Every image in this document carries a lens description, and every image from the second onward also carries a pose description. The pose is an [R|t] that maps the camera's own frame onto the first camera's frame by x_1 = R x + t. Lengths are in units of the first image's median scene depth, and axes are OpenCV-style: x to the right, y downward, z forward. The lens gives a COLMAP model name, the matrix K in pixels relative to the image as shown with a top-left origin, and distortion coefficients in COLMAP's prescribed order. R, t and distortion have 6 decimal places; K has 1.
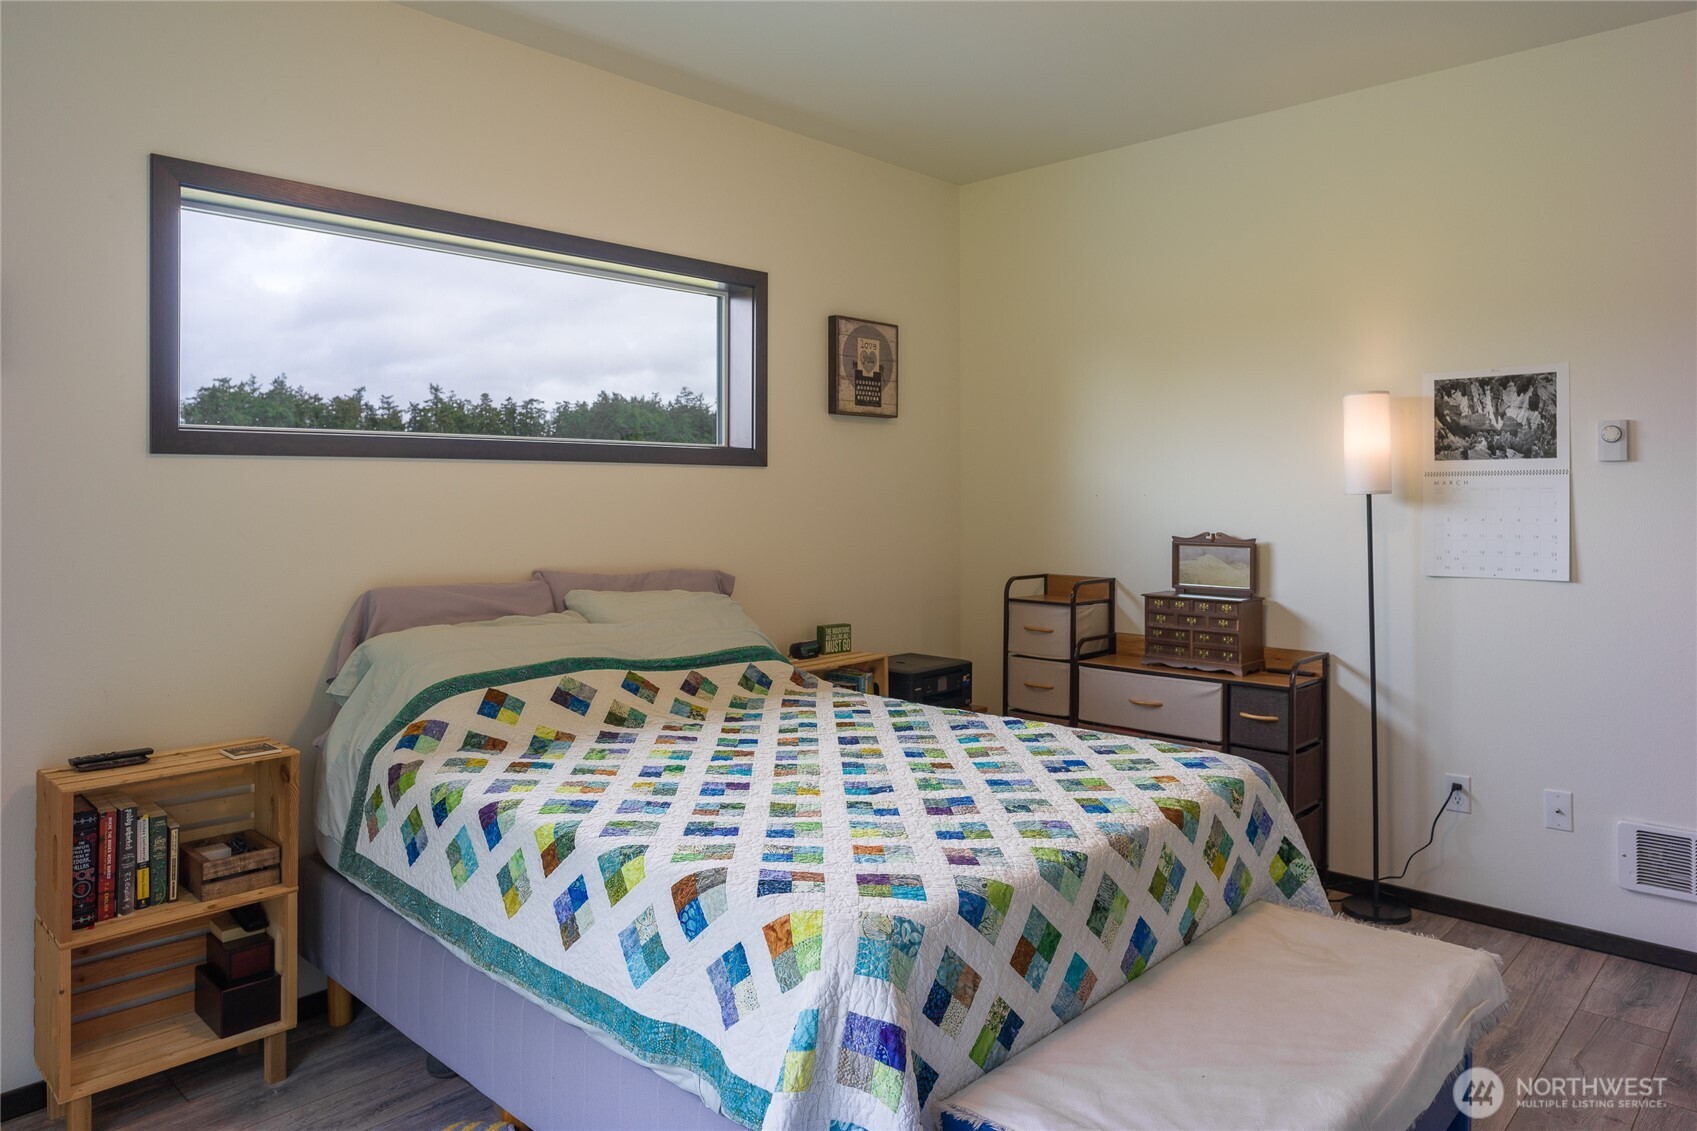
lens RADIAL K [[1112.9, 0, 852.9], [0, 1112.9, 489.3], [0, 0, 1]] dist [-0.002946, -0.000650]
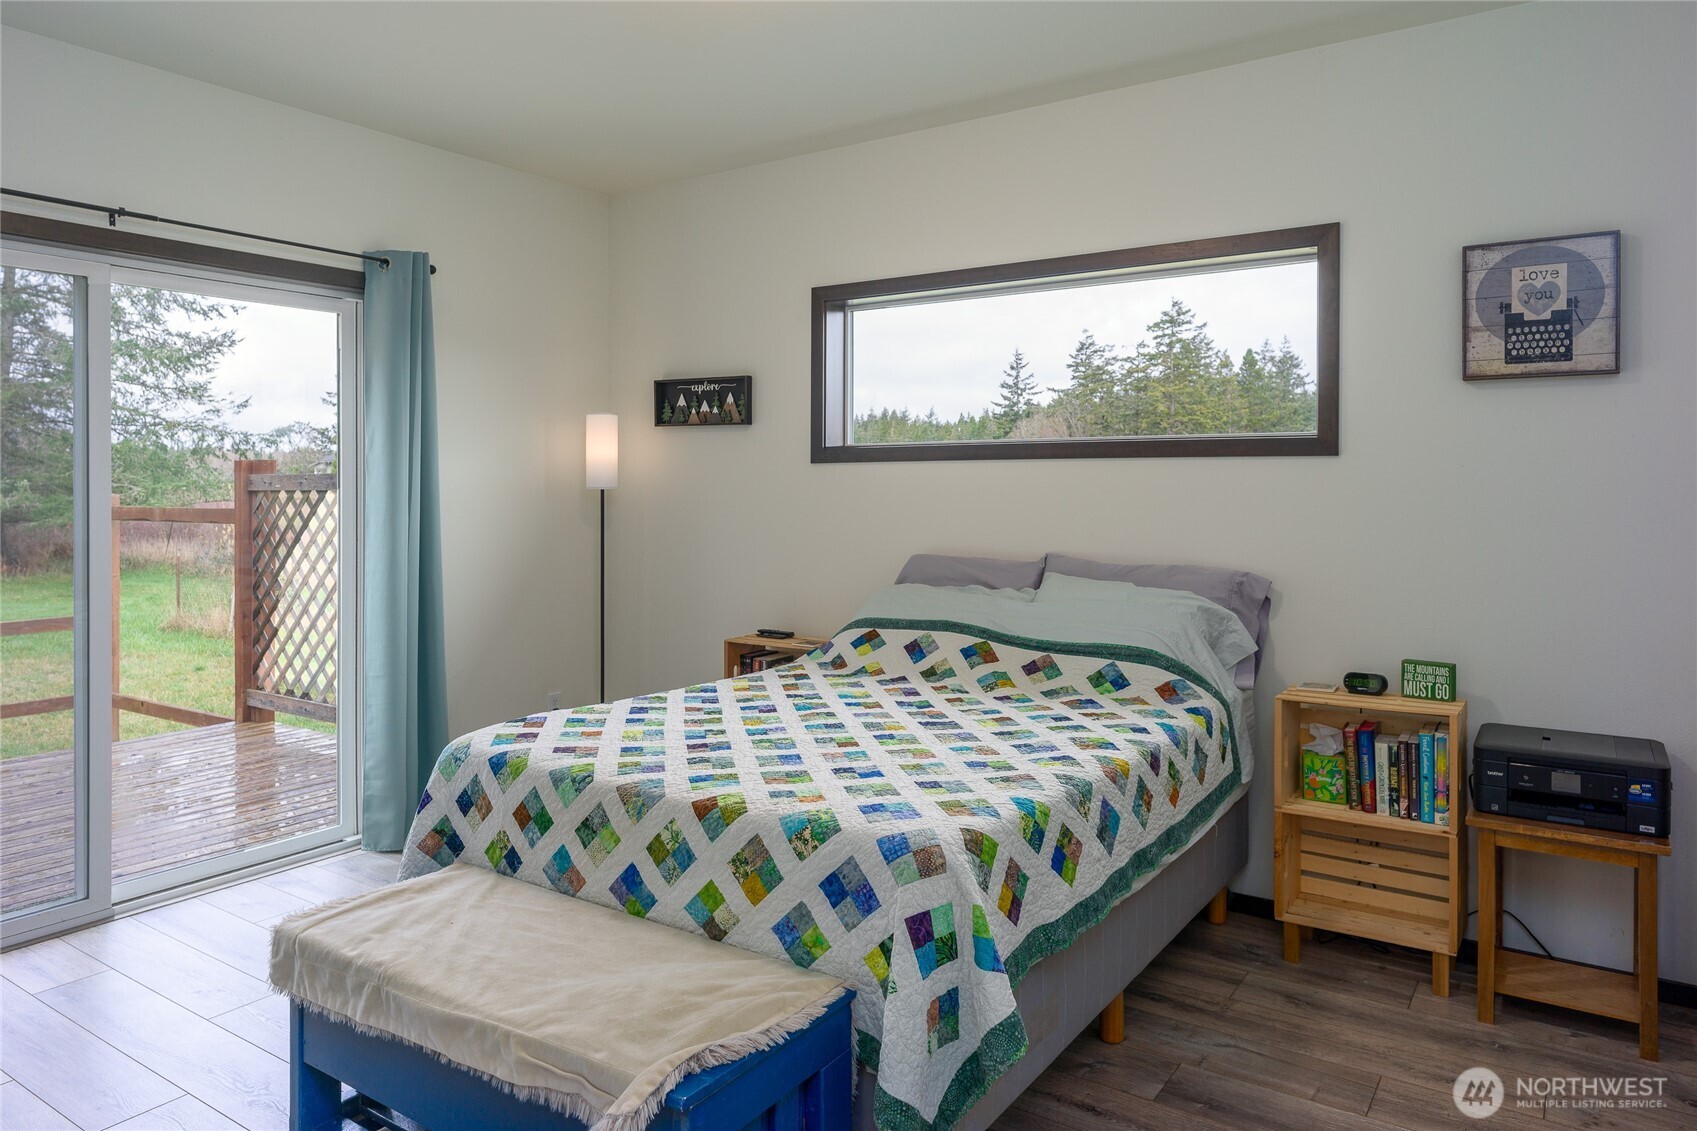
lens RADIAL K [[1112.9, 0, 852.9], [0, 1112.9, 489.3], [0, 0, 1]] dist [-0.002946, -0.000650]
pose [[0.153817, 0.003504, -0.988093, 0.779521], [0.002262, 0.999990, 0.003899, 0.000827], [0.988097, -0.002835, 0.153808, 0.581243]]
